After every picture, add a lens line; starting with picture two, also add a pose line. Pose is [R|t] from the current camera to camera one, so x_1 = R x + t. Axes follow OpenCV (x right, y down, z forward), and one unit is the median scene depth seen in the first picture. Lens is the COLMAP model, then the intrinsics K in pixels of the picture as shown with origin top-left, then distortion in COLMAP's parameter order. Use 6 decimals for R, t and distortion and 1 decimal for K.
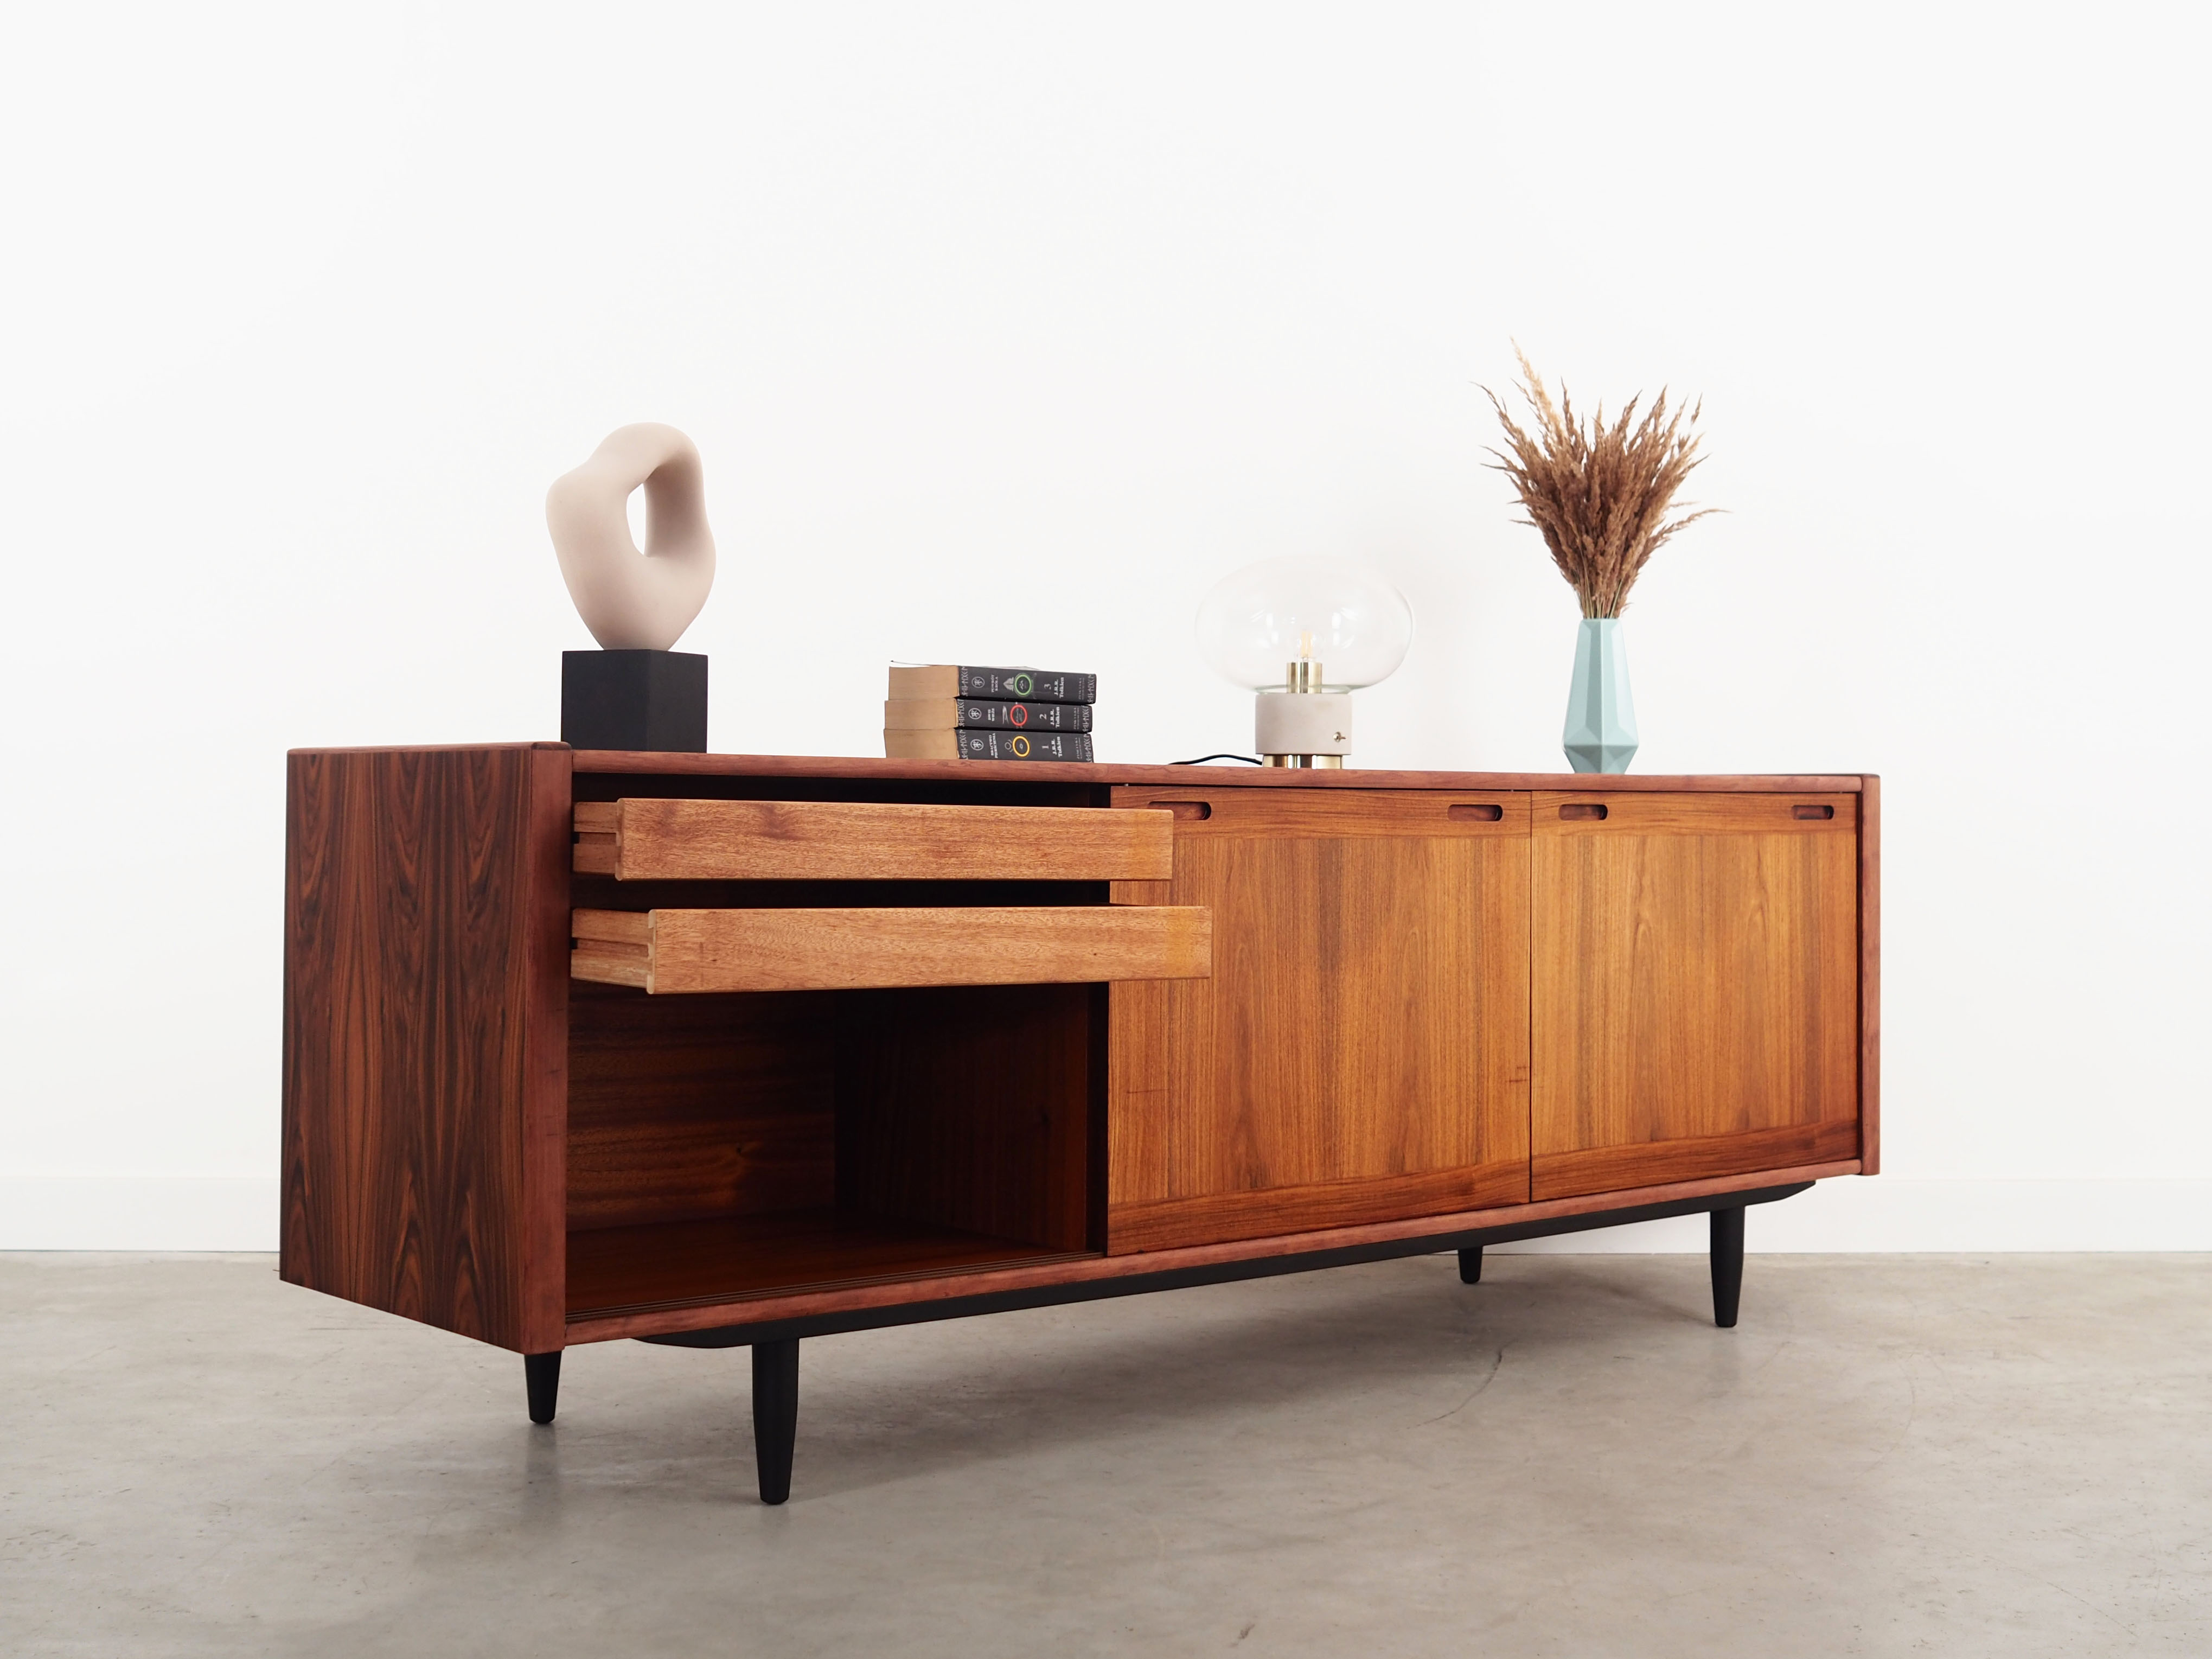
lens RADIAL K [[2934.2, 0, 1105.1], [0, 2934.2, 791.7], [0, 0, 1]] dist [-0.004246, -0.017370]
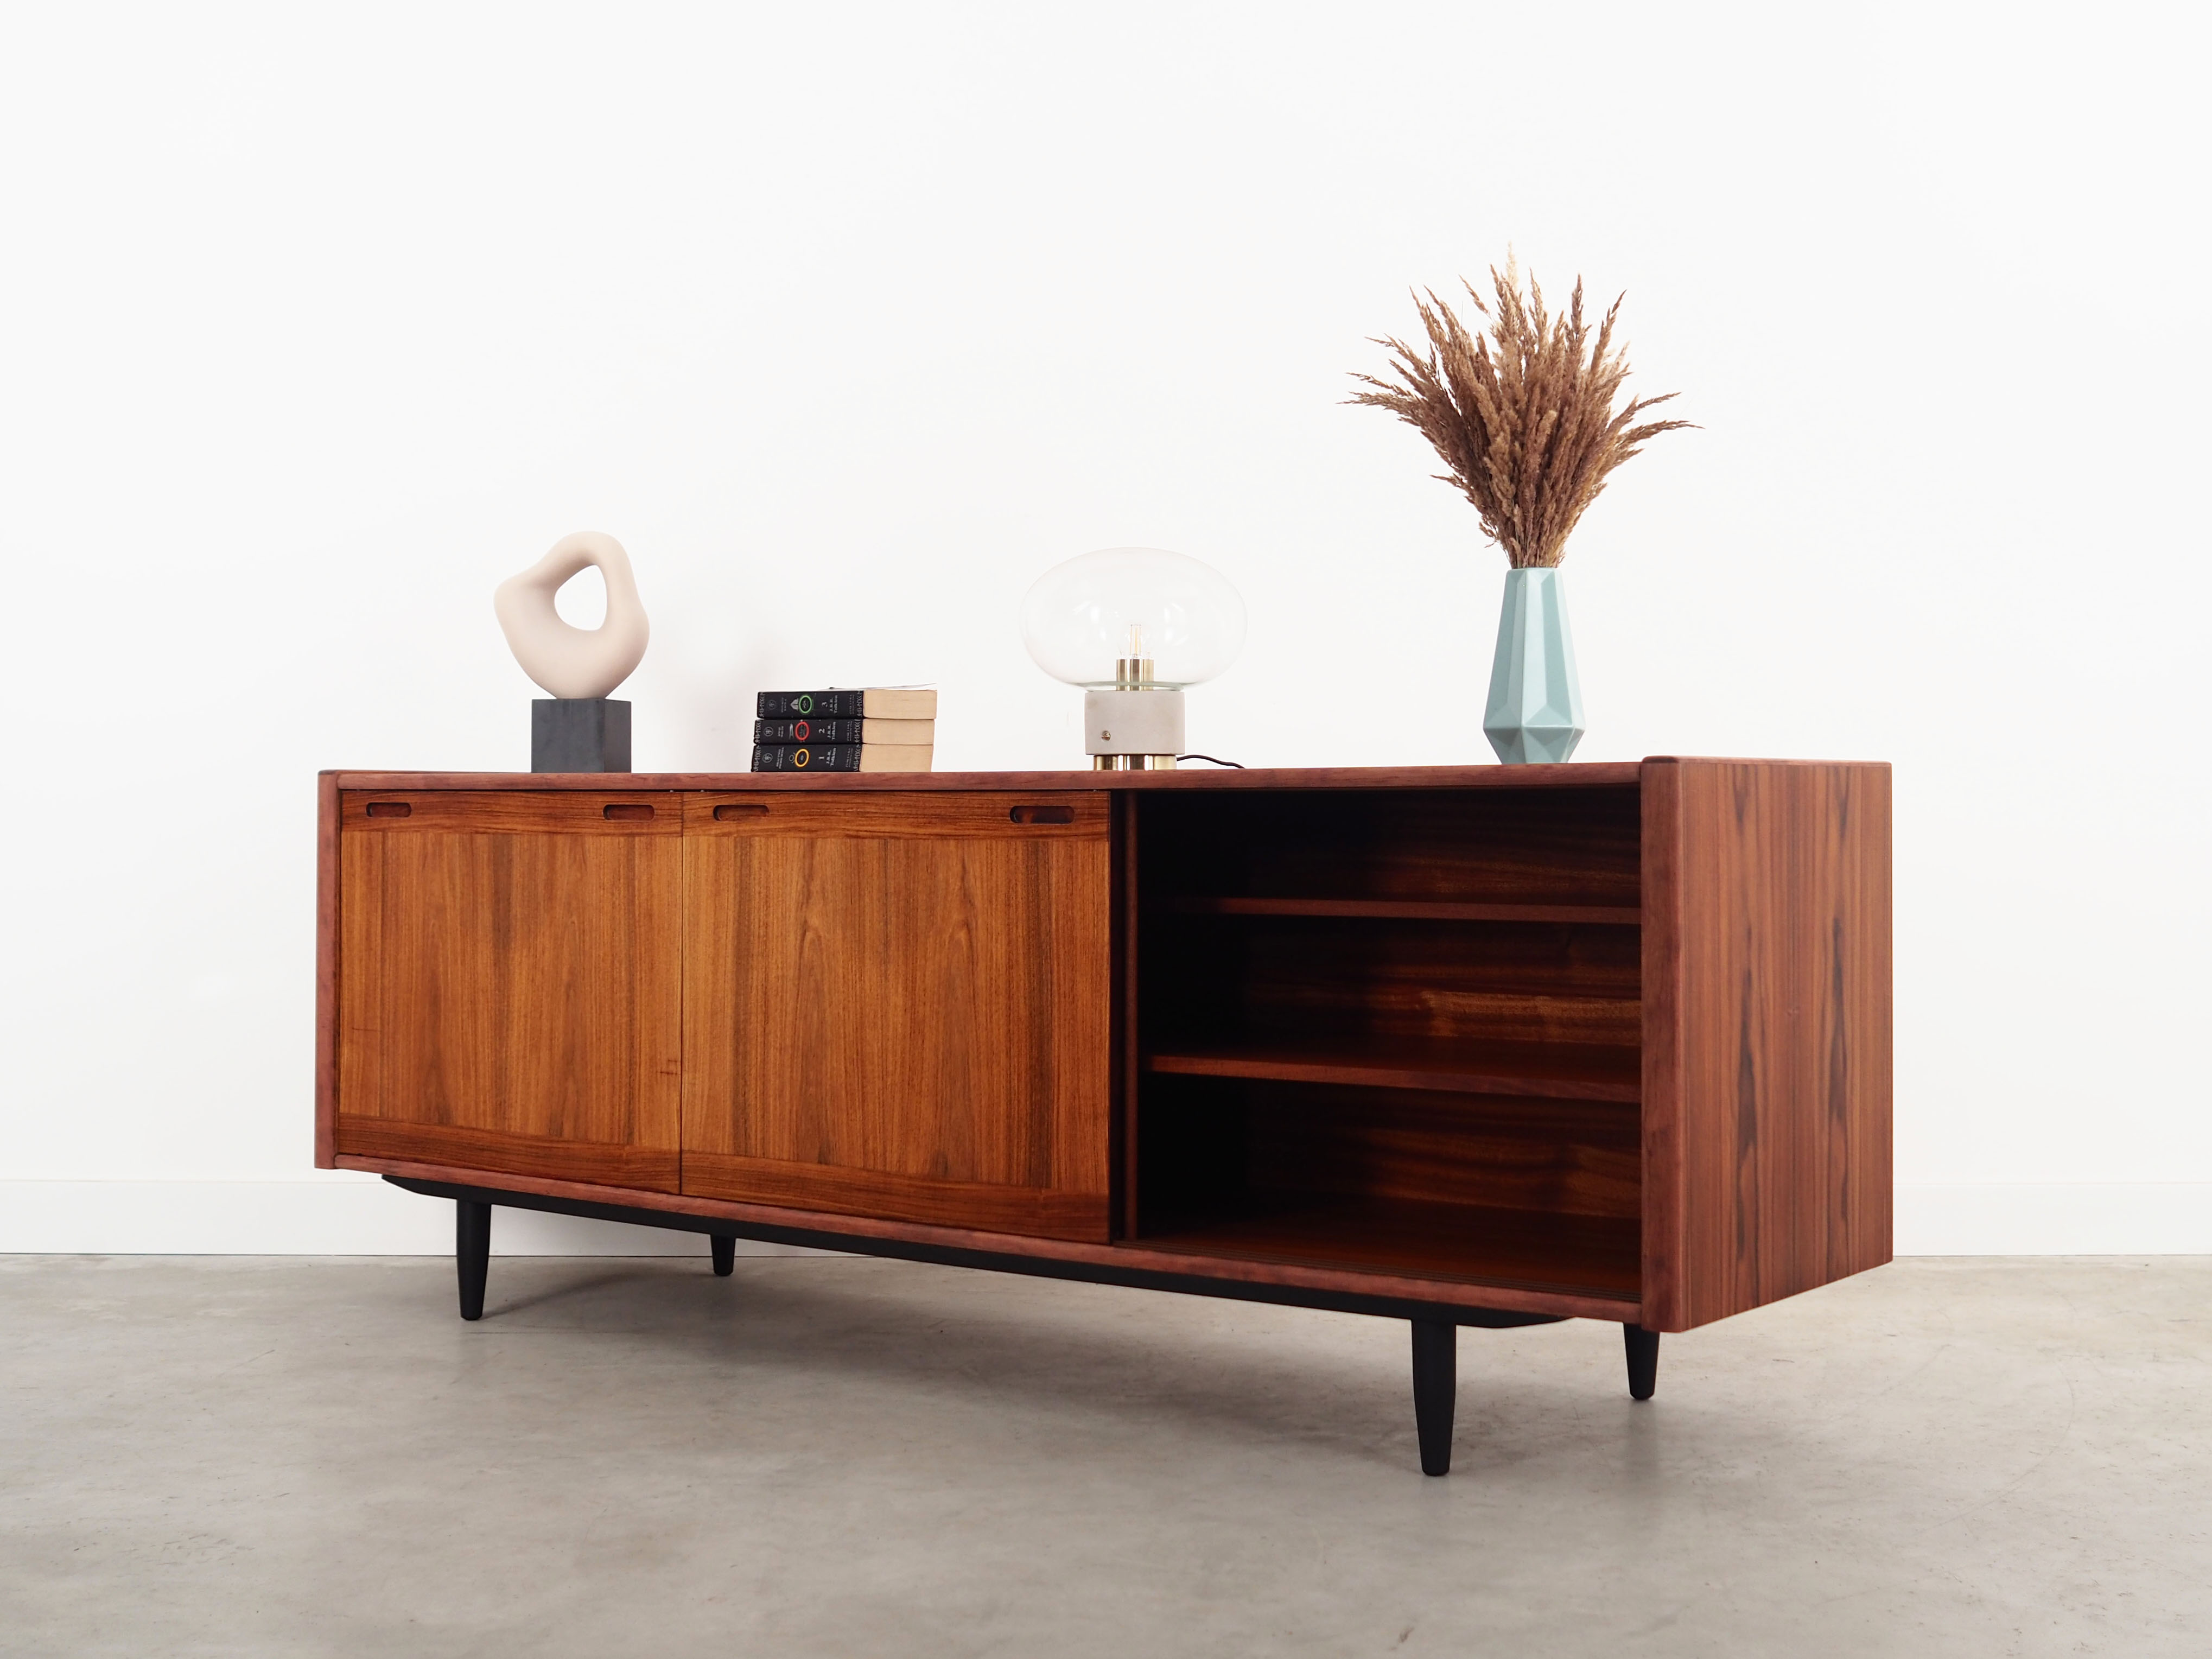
lens RADIAL K [[2906.2, 0, 1108.2], [0, 2906.2, 766.2], [0, 0, 1]] dist [0.003774, -0.004895]
pose [[0.194921, -0.018030, -0.980653, 1.118444], [0.007050, 0.999831, -0.016981, 0.008072], [0.980794, -0.003604, 0.195015, 0.898371]]
